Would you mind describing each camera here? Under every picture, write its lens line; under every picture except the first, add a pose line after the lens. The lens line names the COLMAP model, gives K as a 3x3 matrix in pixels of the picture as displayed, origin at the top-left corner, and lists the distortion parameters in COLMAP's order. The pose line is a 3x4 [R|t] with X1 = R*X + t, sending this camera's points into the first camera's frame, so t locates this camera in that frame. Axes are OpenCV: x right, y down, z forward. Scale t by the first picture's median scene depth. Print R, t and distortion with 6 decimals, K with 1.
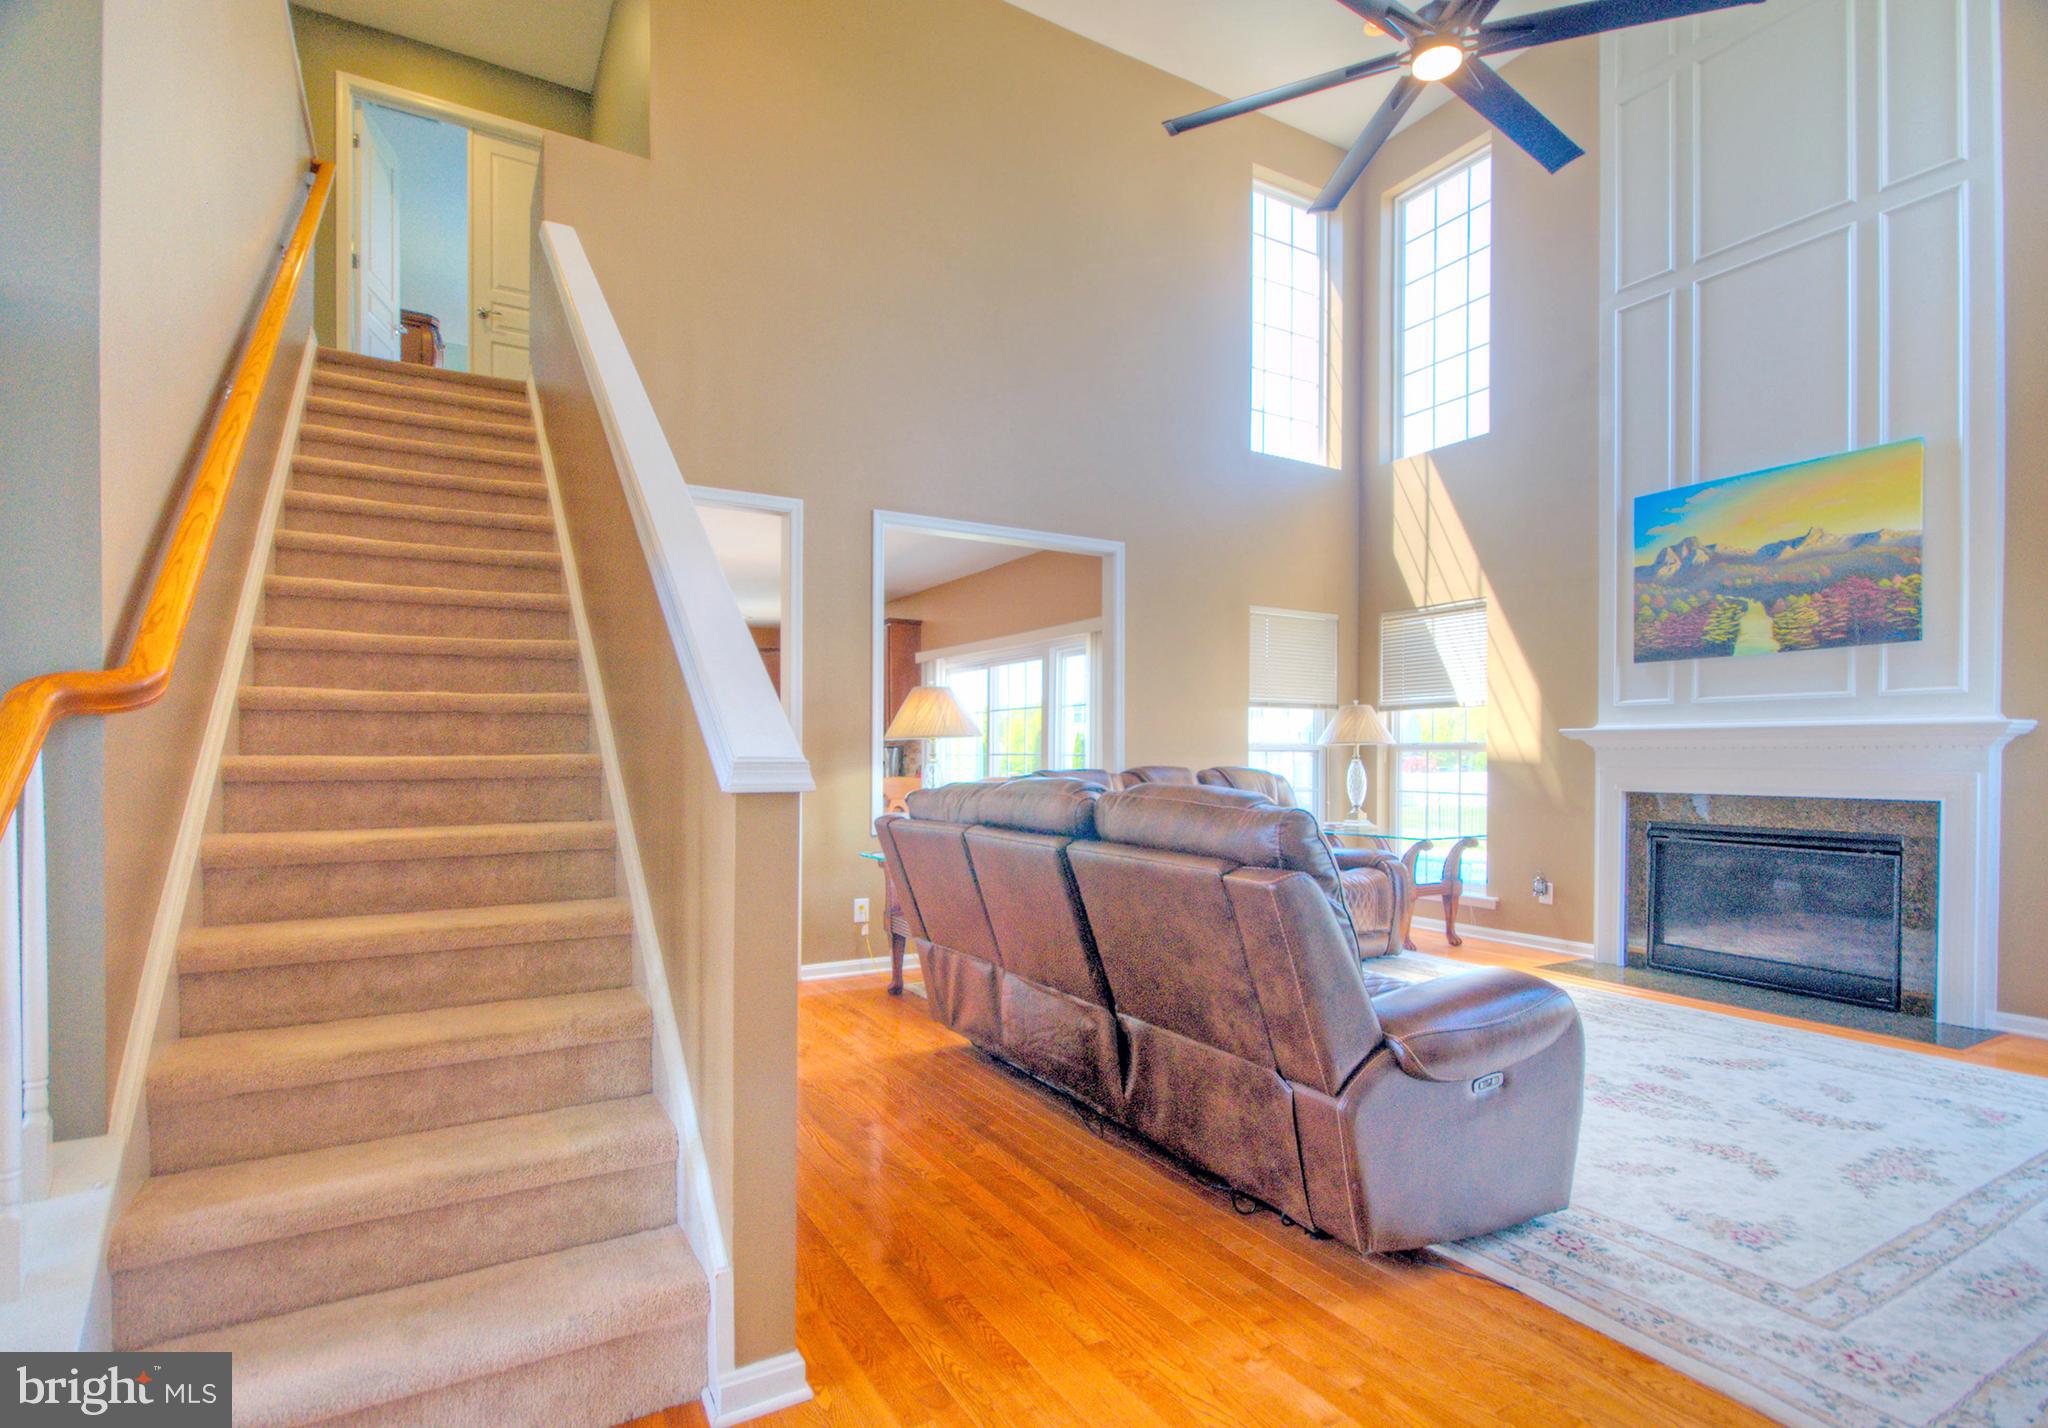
lens RADIAL K [[1043.4, 0, 982.0], [0, 1043.4, 764.1], [0, 0, 1]] dist [-0.010326, 0.002267]
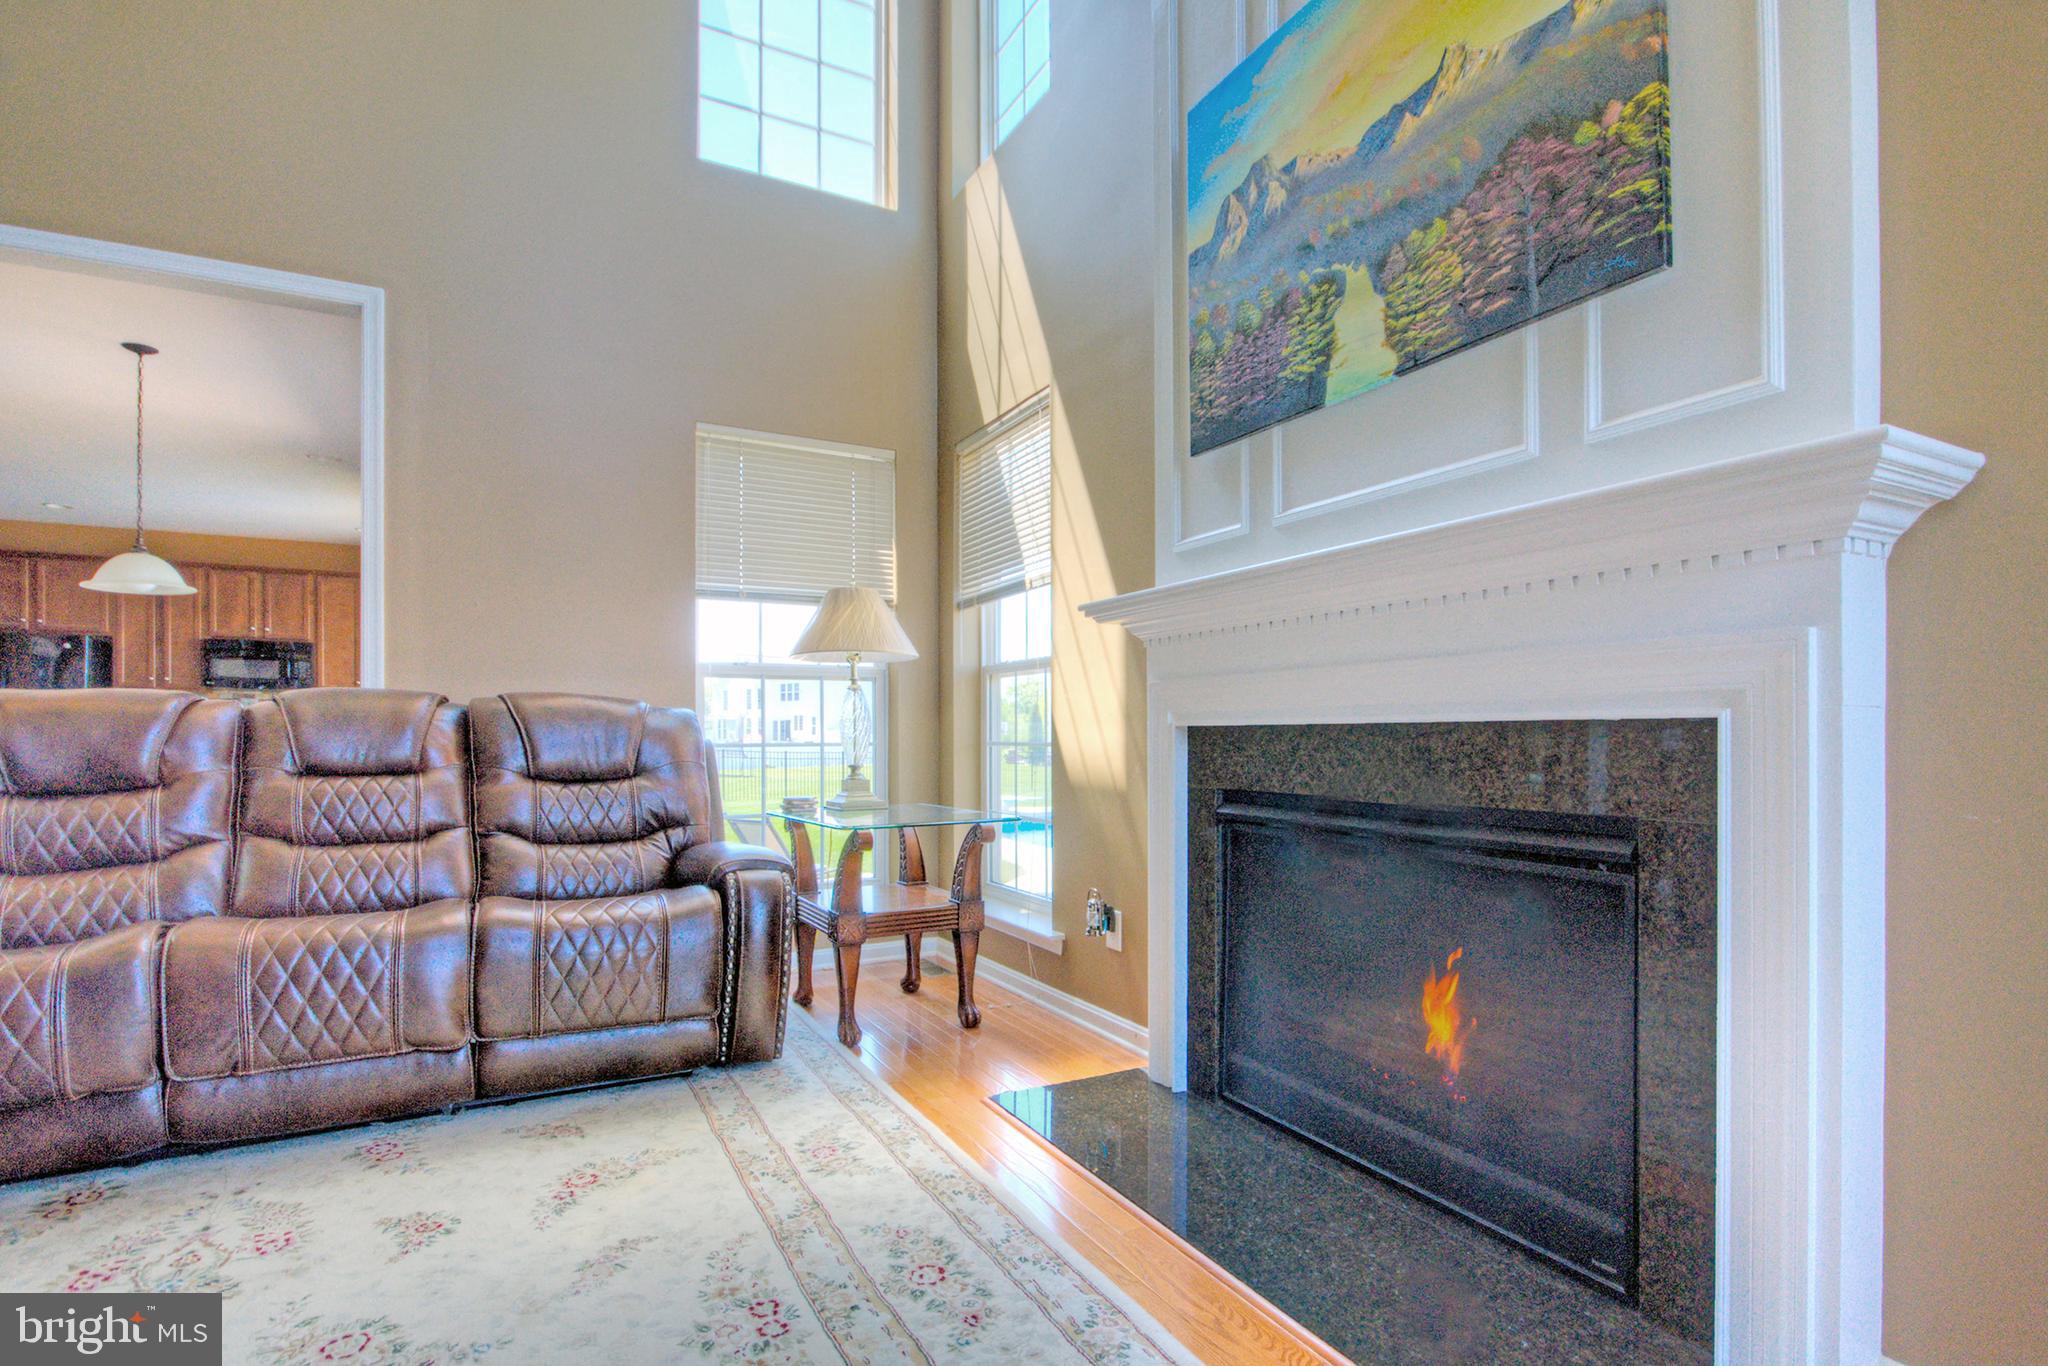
lens RADIAL K [[1023.8, 0, 1057.4], [0, 1023.8, 732.7], [0, 0, 1]] dist [-0.005558, -0.002953]
pose [[0.999942, -0.002353, -0.010484, 0.626737], [0.002216, 0.999913, -0.013001, 0.038906], [0.010514, 0.012977, 0.999861, 0.583520]]
